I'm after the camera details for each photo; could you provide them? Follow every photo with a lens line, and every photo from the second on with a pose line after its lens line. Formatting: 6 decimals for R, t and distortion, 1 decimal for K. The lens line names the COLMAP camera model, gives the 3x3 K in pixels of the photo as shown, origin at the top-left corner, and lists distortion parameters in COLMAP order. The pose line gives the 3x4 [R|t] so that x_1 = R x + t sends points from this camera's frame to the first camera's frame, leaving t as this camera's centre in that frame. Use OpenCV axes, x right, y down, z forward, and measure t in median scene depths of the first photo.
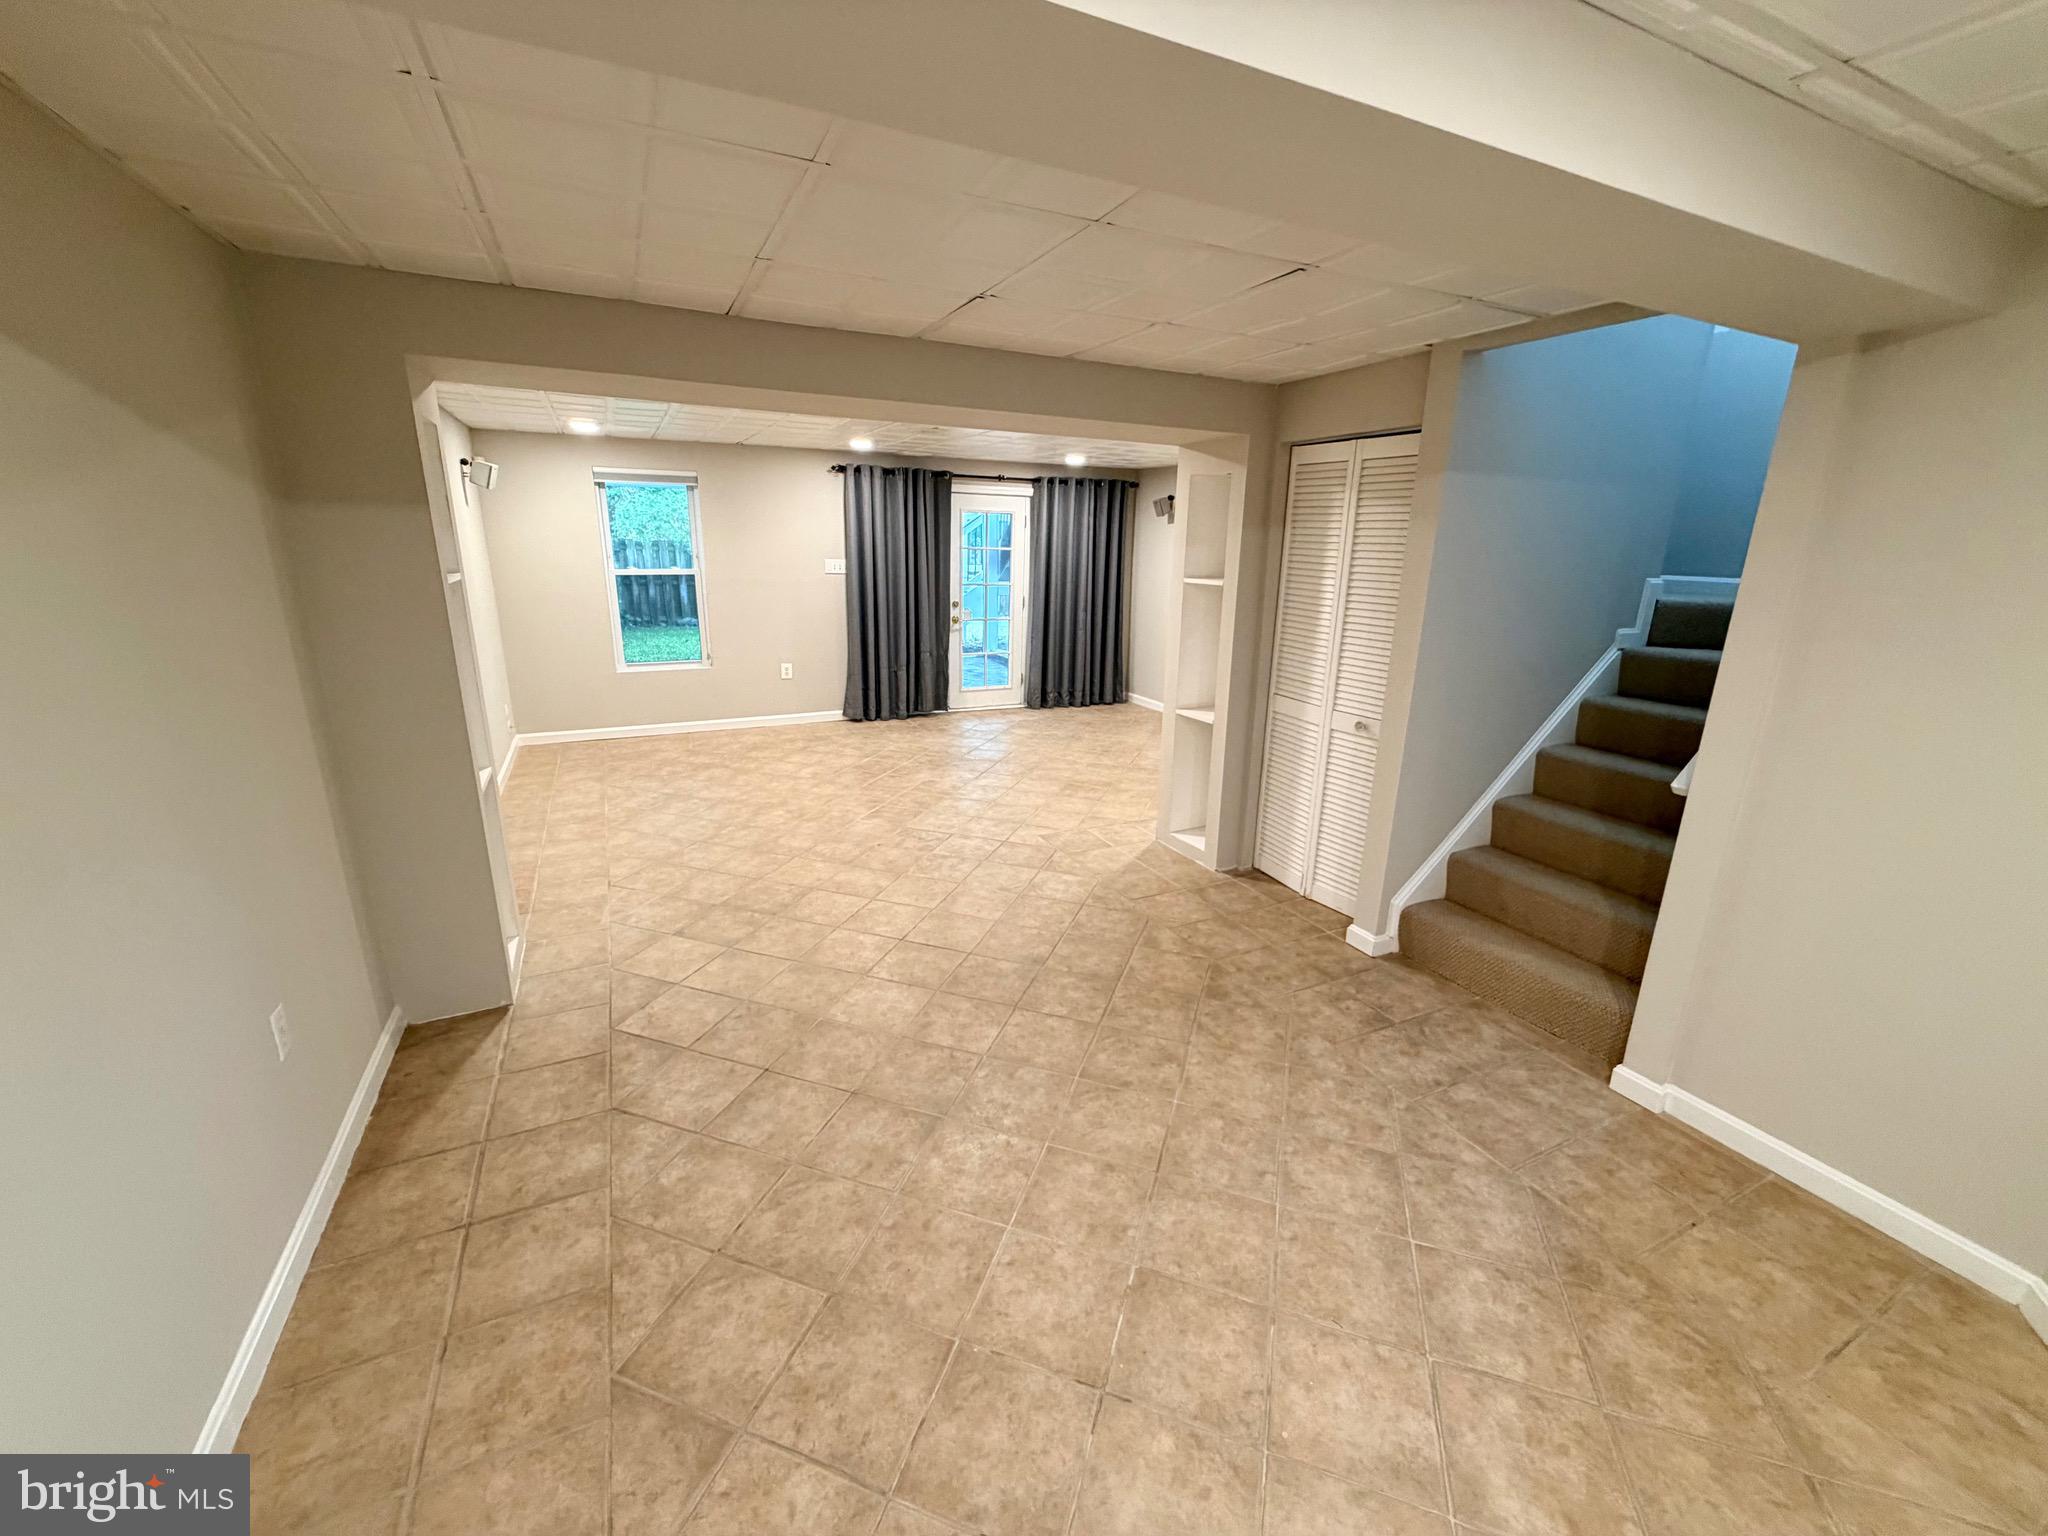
lens RADIAL K [[815.0, 0, 1023.3], [0, 815.0, 767.9], [0, 0, 1]] dist [-0.000962, 0.000178]
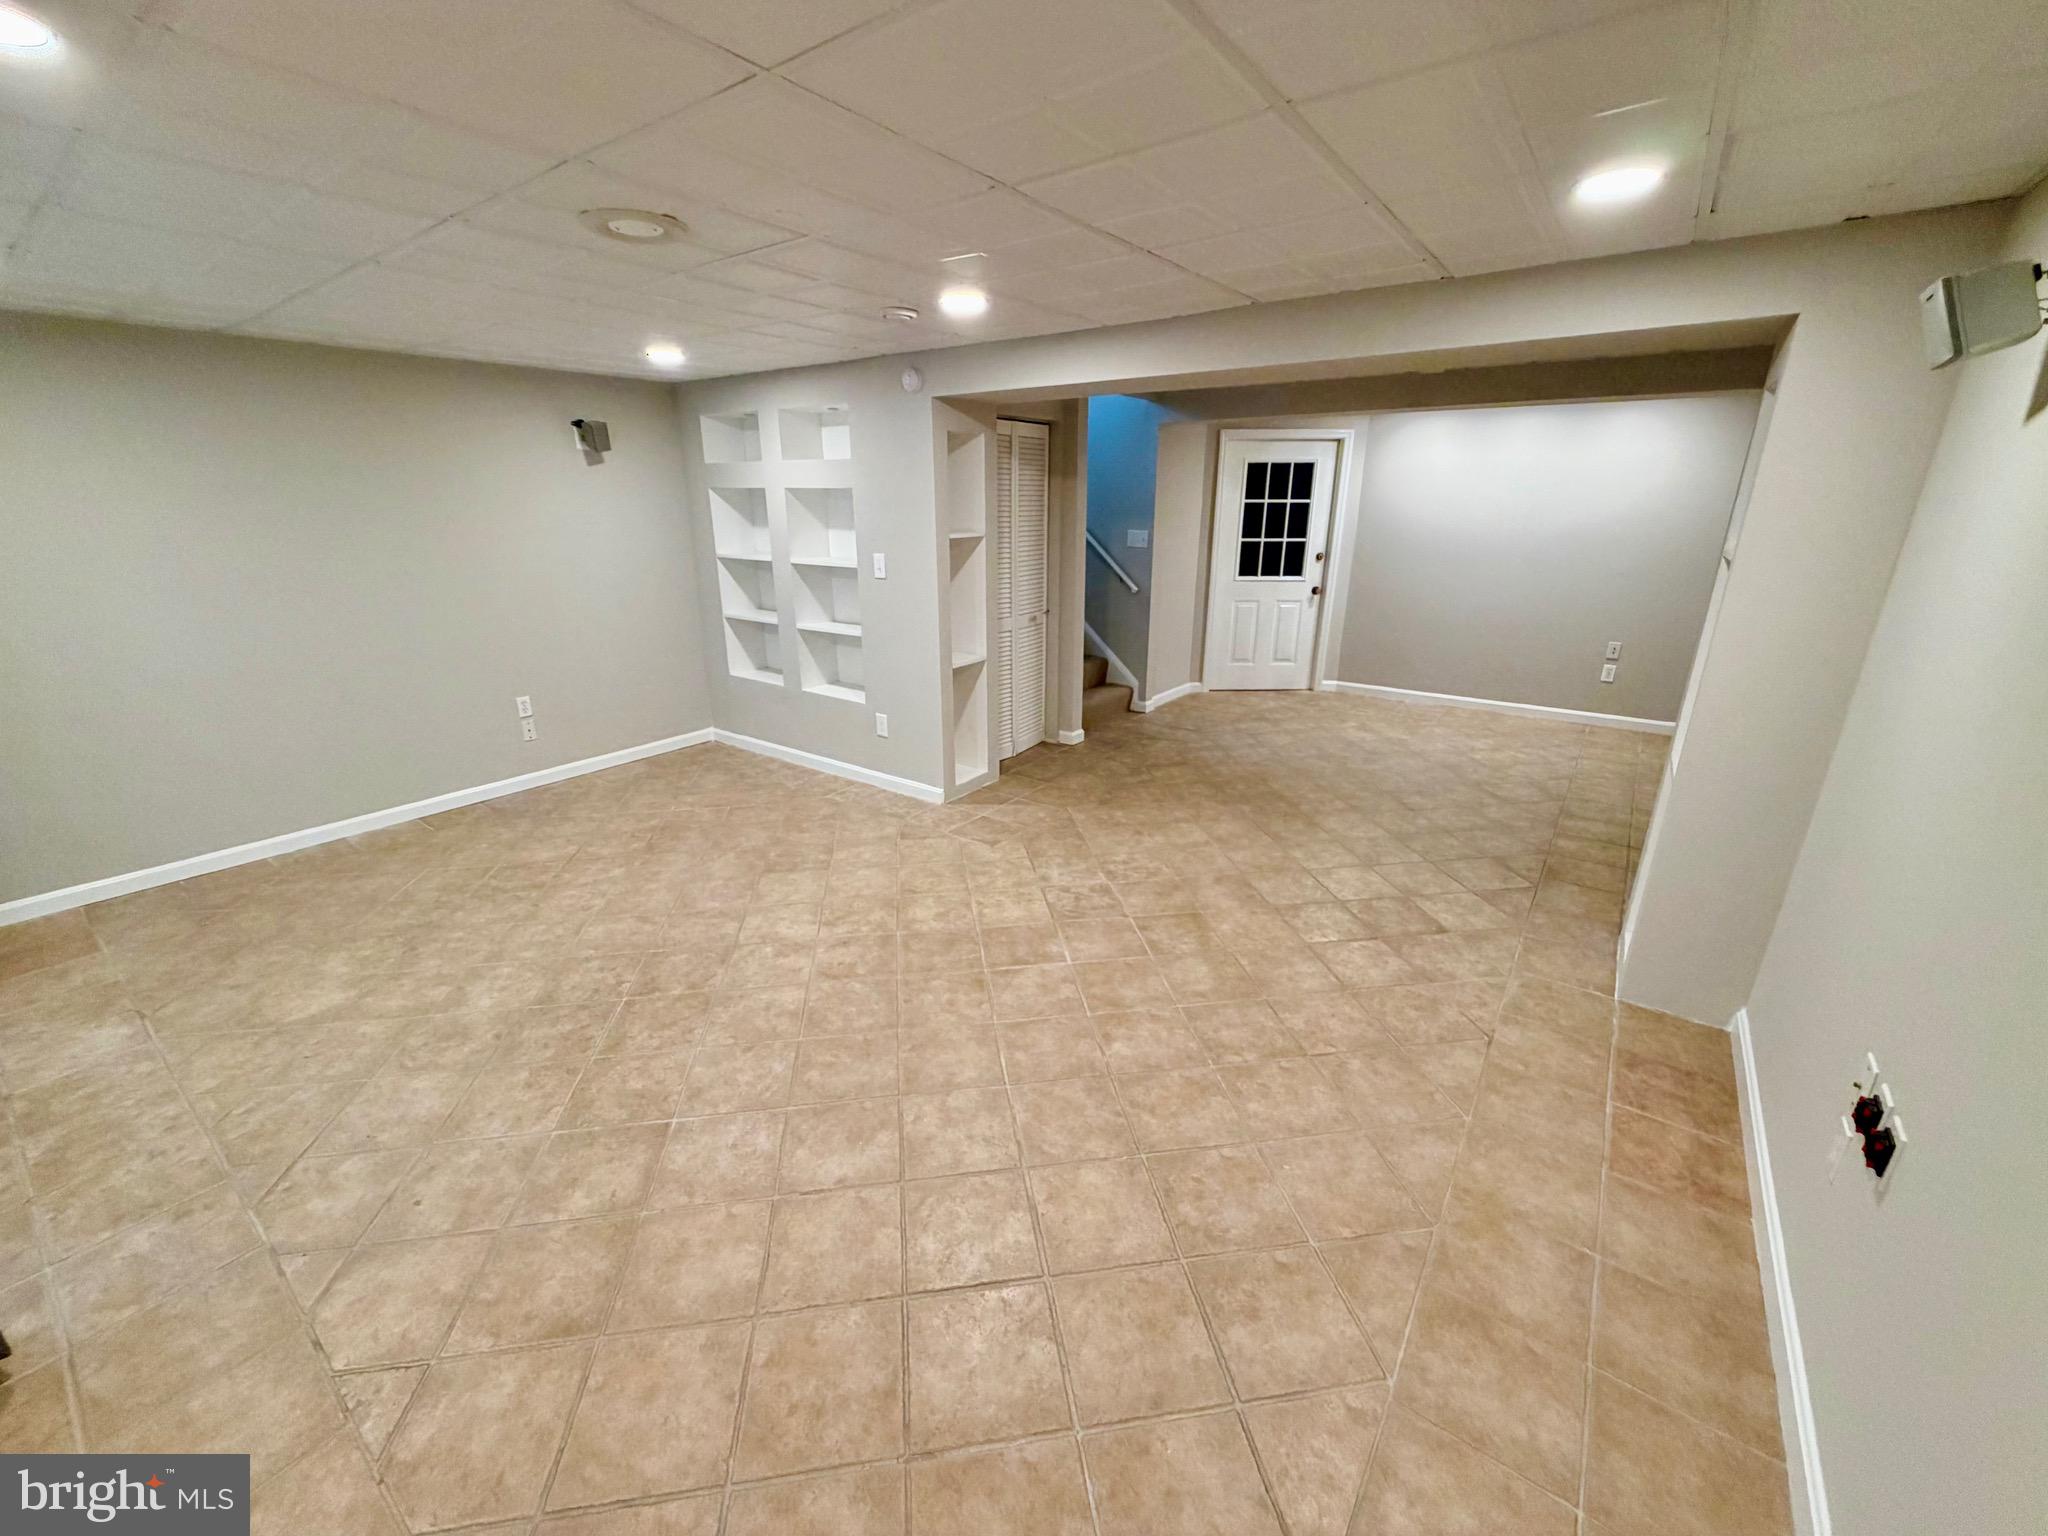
lens RADIAL K [[815.0, 0, 1025.8], [0, 815.0, 764.7], [0, 0, 1]] dist [-0.000962, 0.000178]
pose [[-0.461778, -0.299587, 0.834871, -0.732047], [0.231809, 0.867762, 0.439606, -0.385504], [-0.856169, 0.396531, -0.331266, 1.299643]]
